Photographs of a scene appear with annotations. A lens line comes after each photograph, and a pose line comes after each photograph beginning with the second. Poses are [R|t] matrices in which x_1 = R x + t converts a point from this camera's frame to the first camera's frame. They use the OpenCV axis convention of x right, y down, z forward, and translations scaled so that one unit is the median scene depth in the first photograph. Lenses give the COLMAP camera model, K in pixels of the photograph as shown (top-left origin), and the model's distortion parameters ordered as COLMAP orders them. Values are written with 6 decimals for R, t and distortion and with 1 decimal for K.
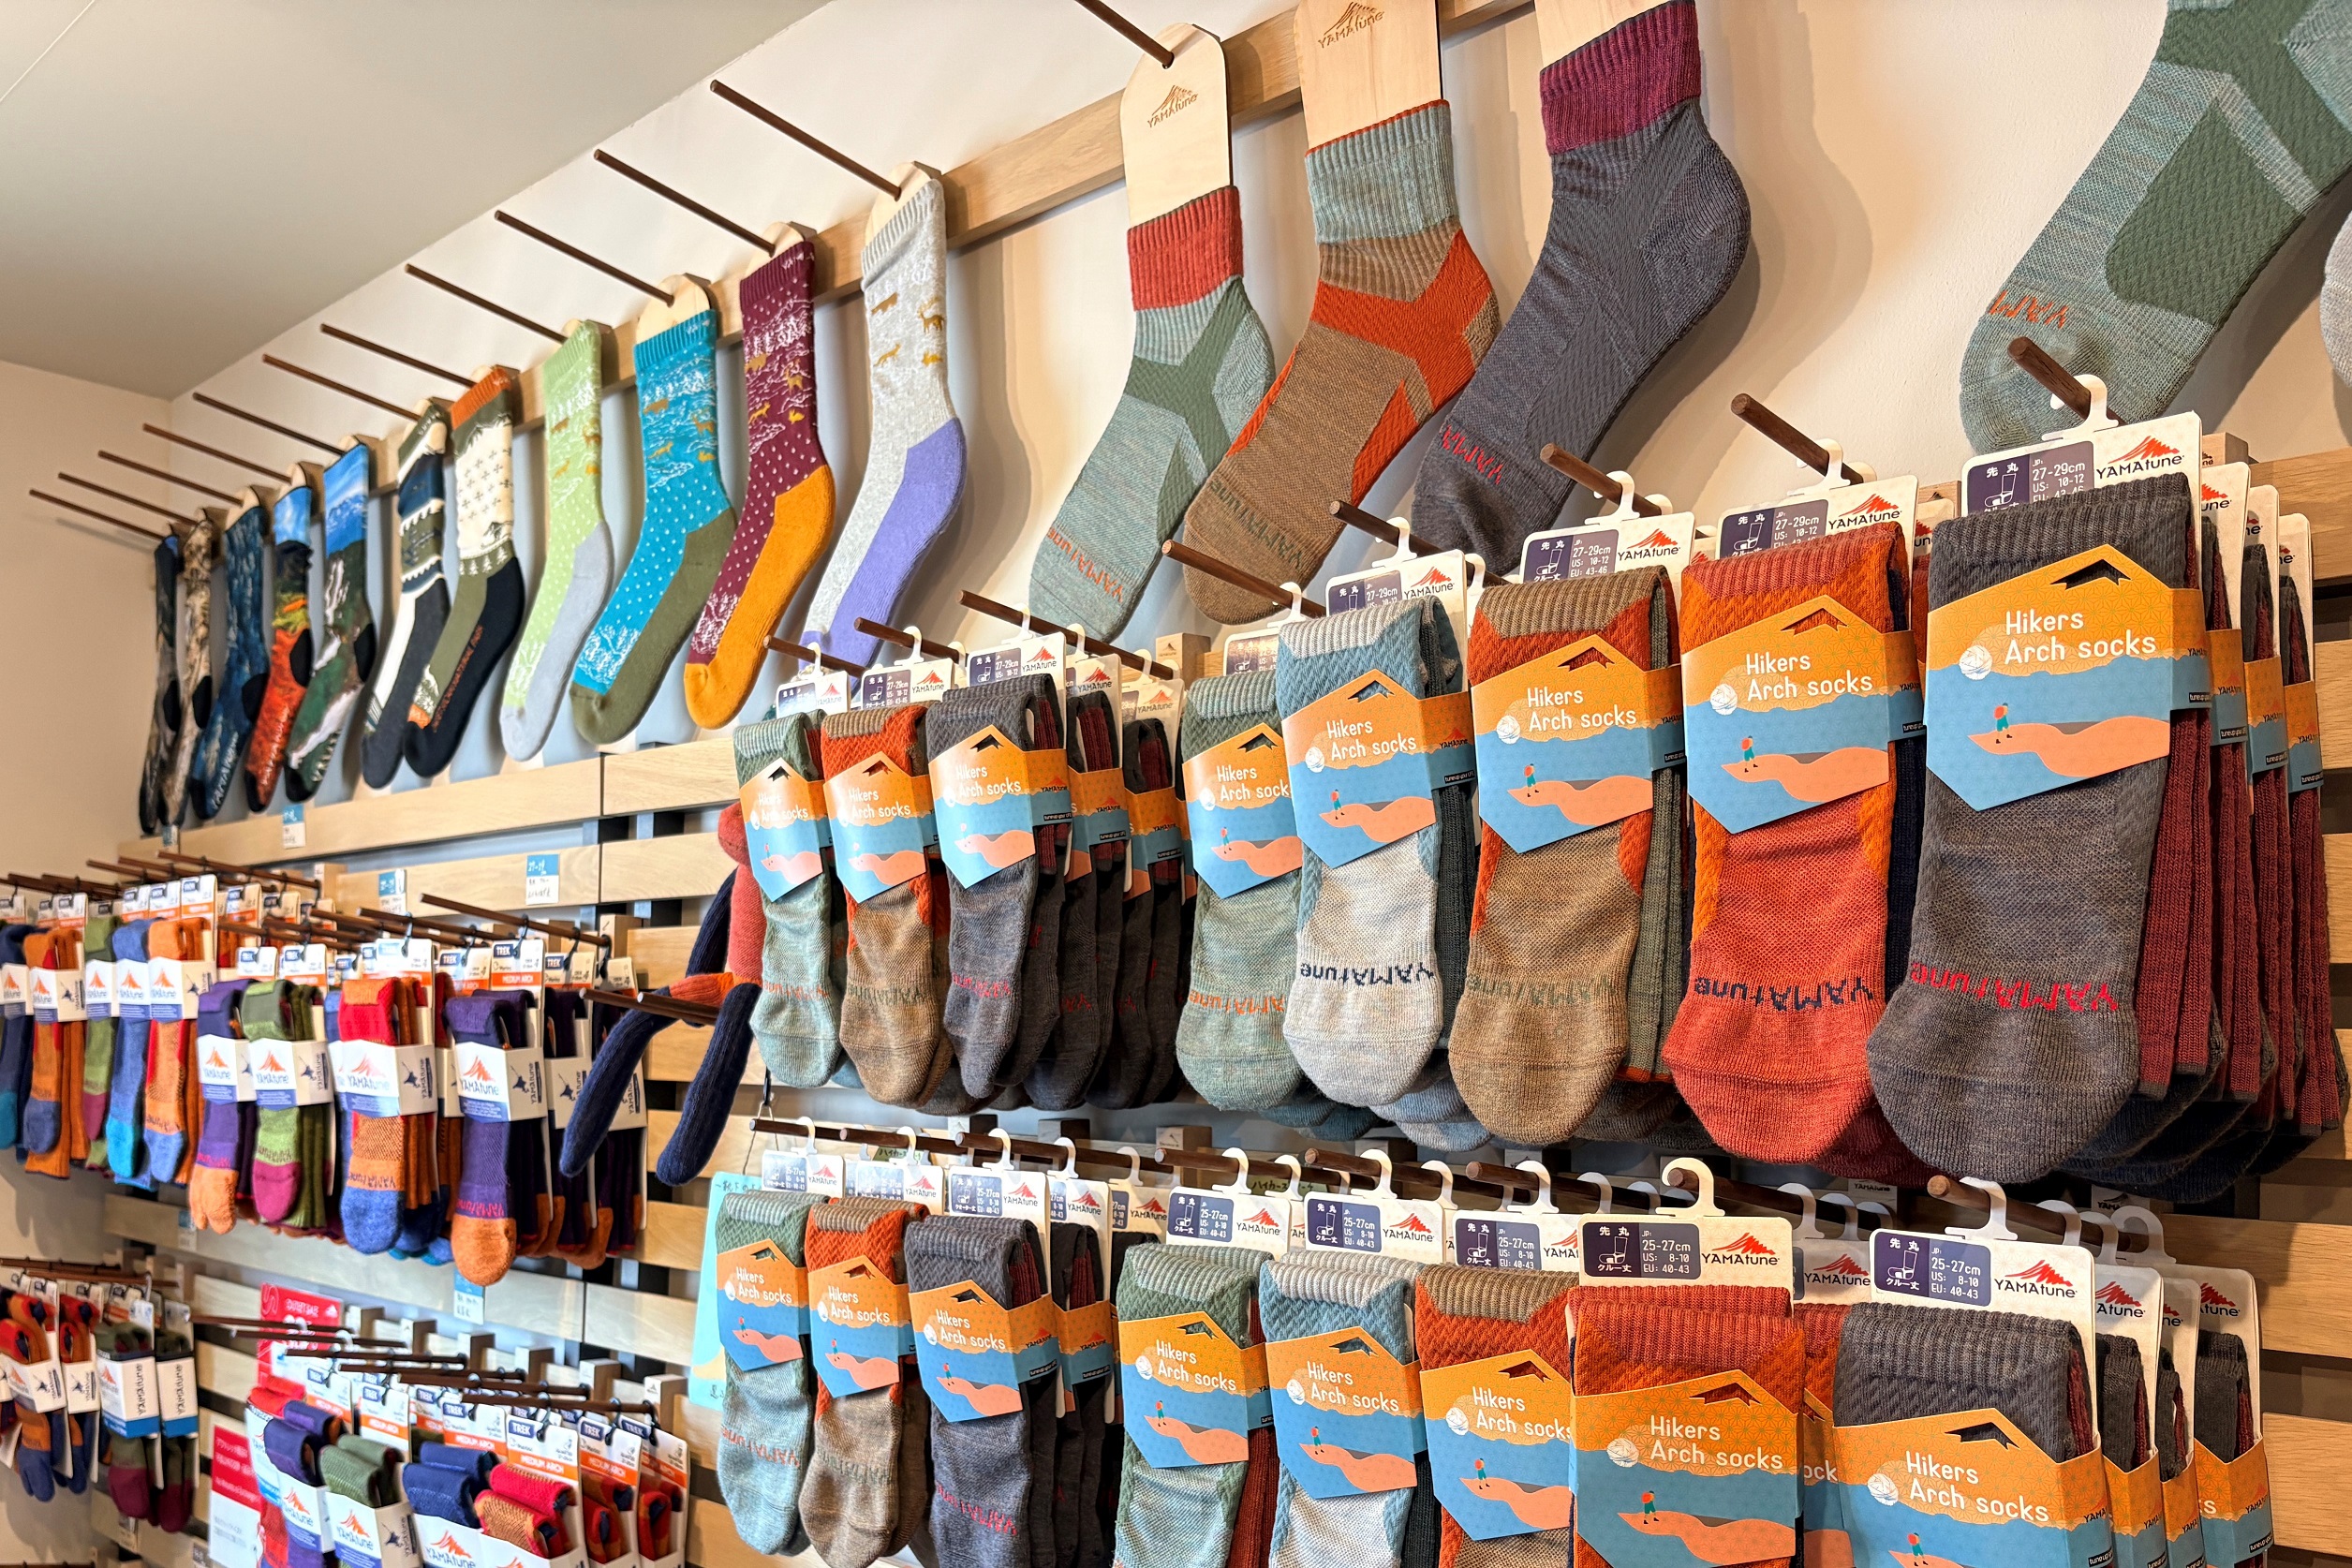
lens RADIAL K [[1825.8, 0, 1173.8], [0, 1825.8, 792.7], [0, 0, 1]] dist [-0.014181, -0.009836]
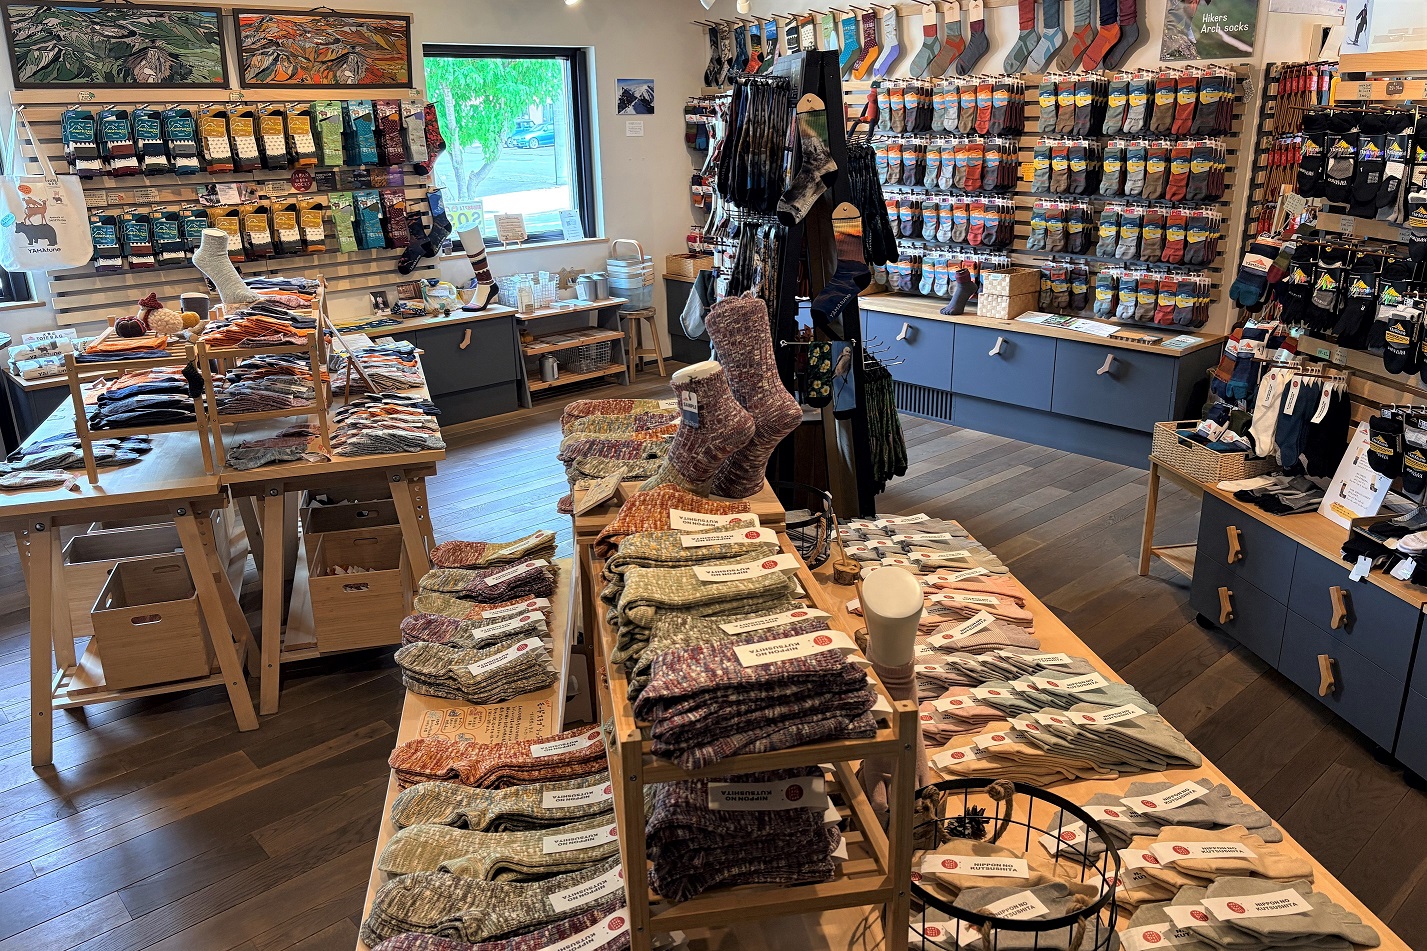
lens RADIAL K [[1107.8, 0, 721.8], [0, 1107.8, 478.2], [0, 0, 1]] dist [-0.014181, -0.009836]
pose [[0.995324, -0.035818, -0.089705, -0.777553], [0.073638, 0.882382, 0.464736, -1.226728], [0.062508, -0.469169, 0.880894, -6.188670]]
